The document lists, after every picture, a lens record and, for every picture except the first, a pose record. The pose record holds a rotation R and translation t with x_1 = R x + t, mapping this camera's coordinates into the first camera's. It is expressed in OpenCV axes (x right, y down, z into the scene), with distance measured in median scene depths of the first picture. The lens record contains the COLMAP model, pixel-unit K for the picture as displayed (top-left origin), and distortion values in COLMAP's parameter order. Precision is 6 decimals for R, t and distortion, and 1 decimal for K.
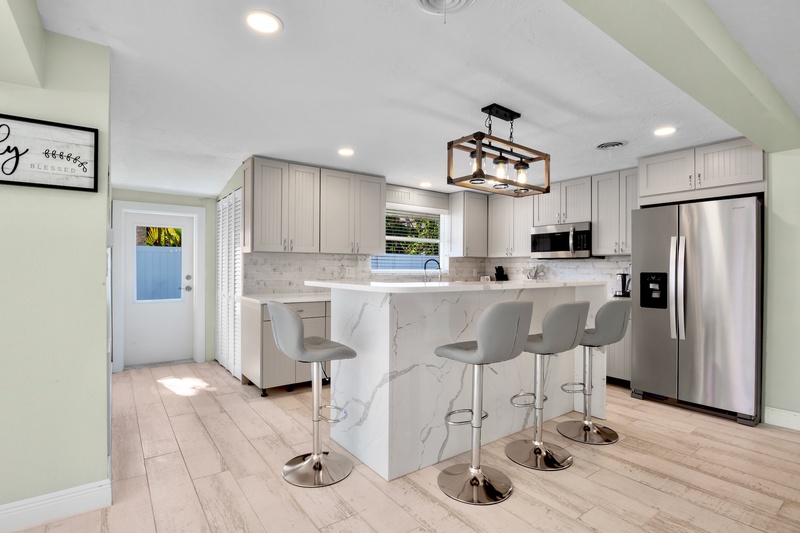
lens RADIAL K [[392.0, 0, 400.0], [0, 392.0, 266.5], [0, 0, 1]] dist [-0.012447, 0.000443]
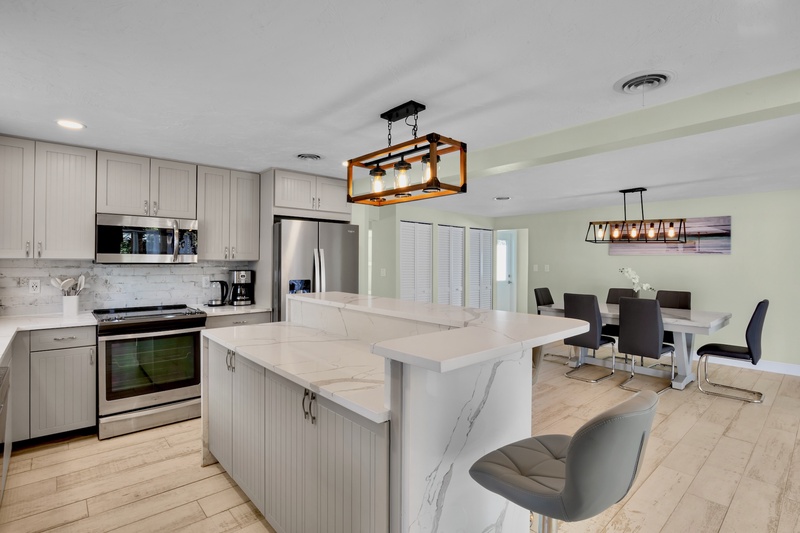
lens RADIAL K [[392.0, 0, 400.0], [0, 392.0, 266.5], [0, 0, 1]] dist [-0.012447, 0.000443]
pose [[-0.091061, -0.021255, 0.995618, -0.599516], [-0.012791, 0.999715, 0.020172, -0.061619], [-0.995763, -0.010898, -0.091307, 1.046155]]
